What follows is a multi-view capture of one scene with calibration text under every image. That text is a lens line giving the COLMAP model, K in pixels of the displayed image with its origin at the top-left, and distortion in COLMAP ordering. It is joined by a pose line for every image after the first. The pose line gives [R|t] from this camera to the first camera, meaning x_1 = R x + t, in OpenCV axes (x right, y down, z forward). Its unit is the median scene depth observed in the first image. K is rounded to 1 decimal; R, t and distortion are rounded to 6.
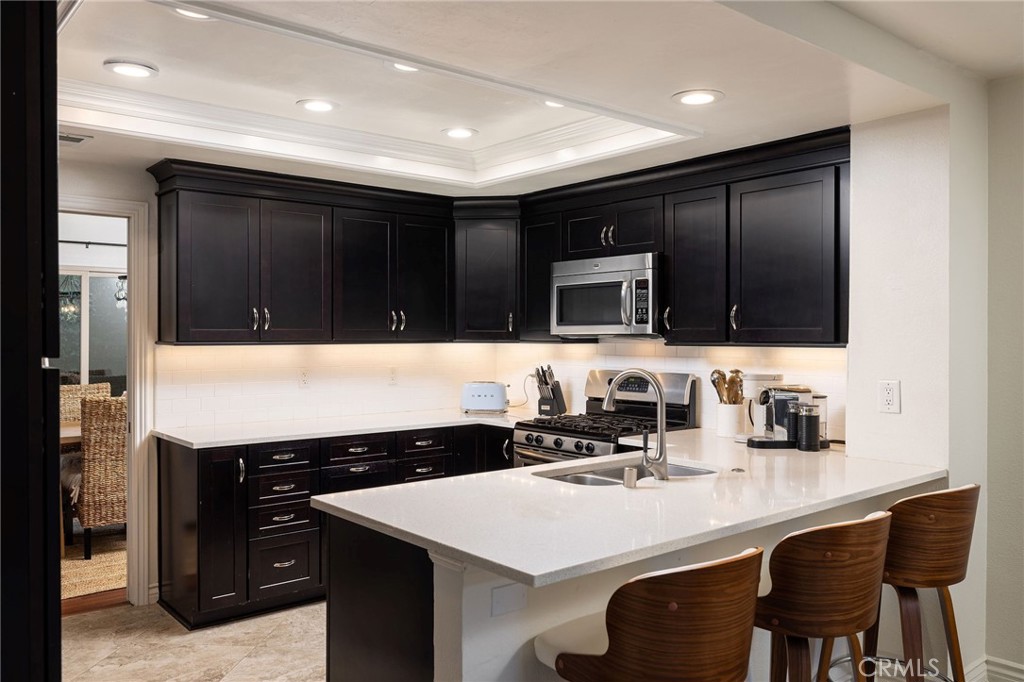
lens RADIAL K [[799.4, 0, 509.3], [0, 799.4, 339.2], [0, 0, 1]] dist [0.003768, 0.000173]
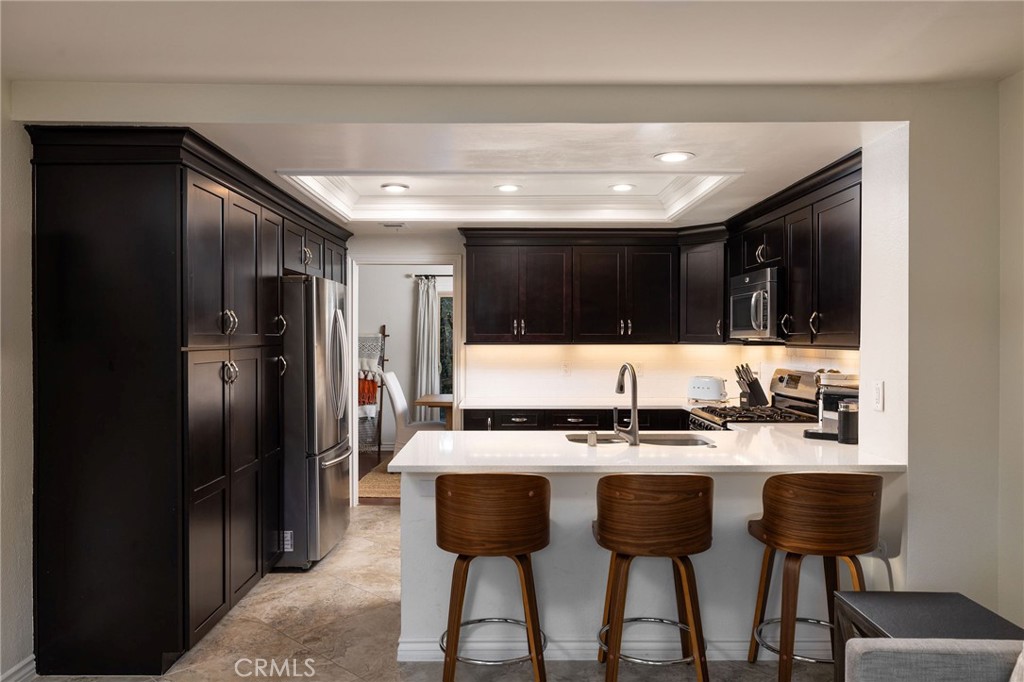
lens RADIAL K [[736.5, 0, 506.7], [0, 736.5, 339.7], [0, 0, 1]] dist [-0.005165, 0.002560]
pose [[0.771380, 0.002636, -0.636370, 0.546166], [-0.003585, 0.999994, -0.000203, -0.001815], [0.636365, 0.002438, 0.771384, -0.069313]]
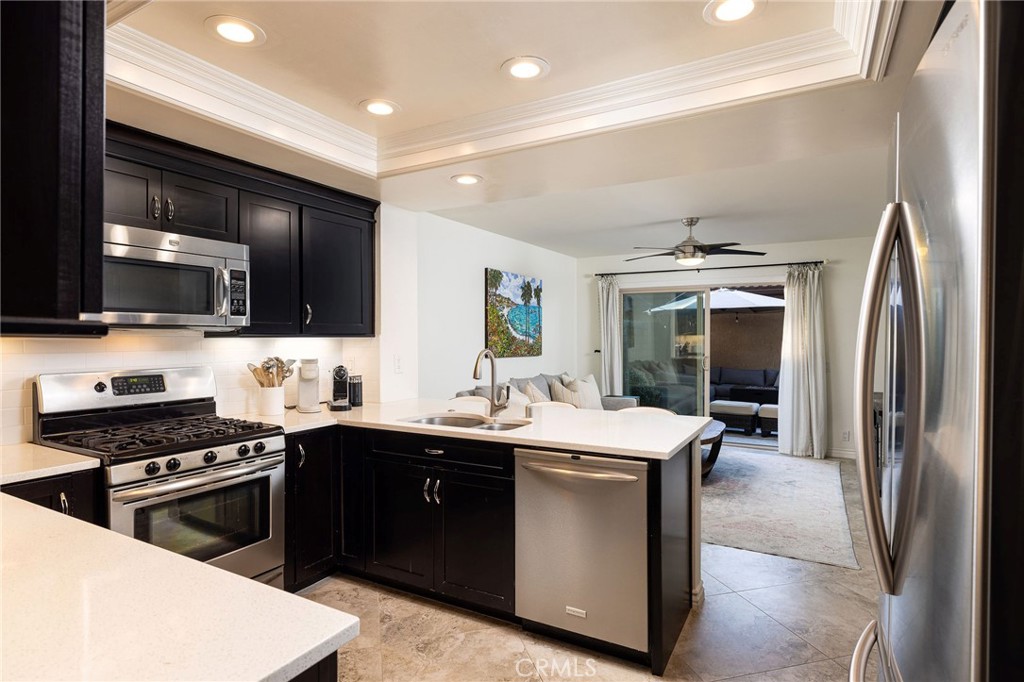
lens RADIAL K [[543.8, 0, 512.1], [0, 543.8, 338.3], [0, 0, 1]] dist [0.002173, 0.000118]
pose [[-0.361904, -0.002152, 0.932213, -0.563313], [0.006774, 0.999965, 0.004938, 0.007672], [-0.932191, 0.008102, -0.361877, 0.906259]]
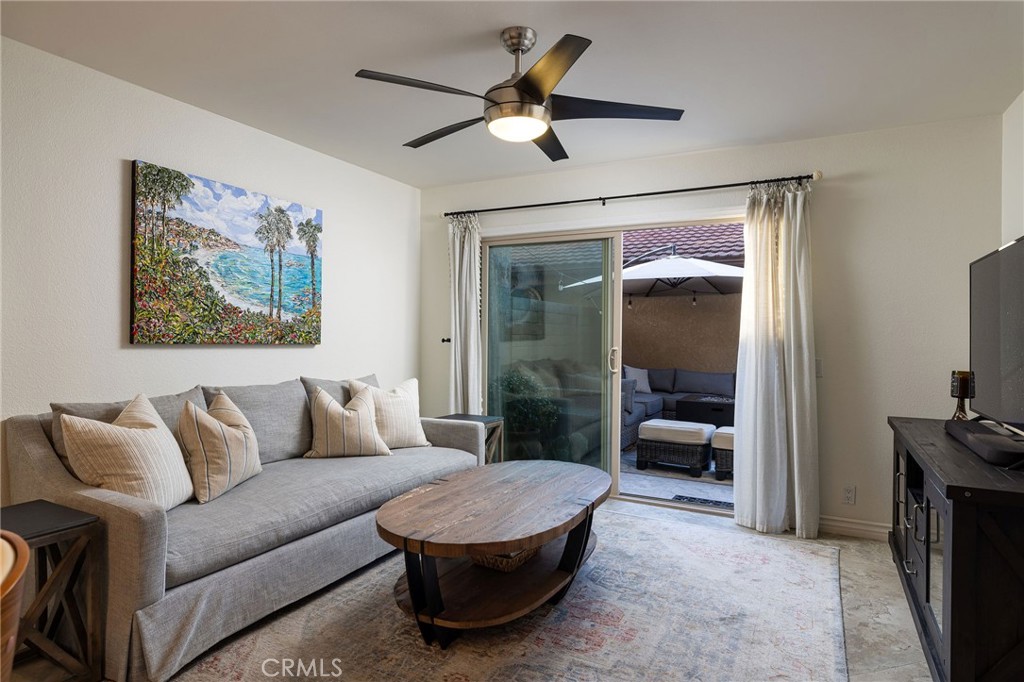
lens RADIAL K [[586.0, 0, 507.2], [0, 586.0, 340.8], [0, 0, 1]] dist [-0.003321, -0.000681]
pose [[-0.391544, -0.009068, 0.920115, -0.124407], [-0.000661, 0.999954, 0.009574, 0.050223], [-0.920159, 0.003141, -0.391532, 0.350633]]
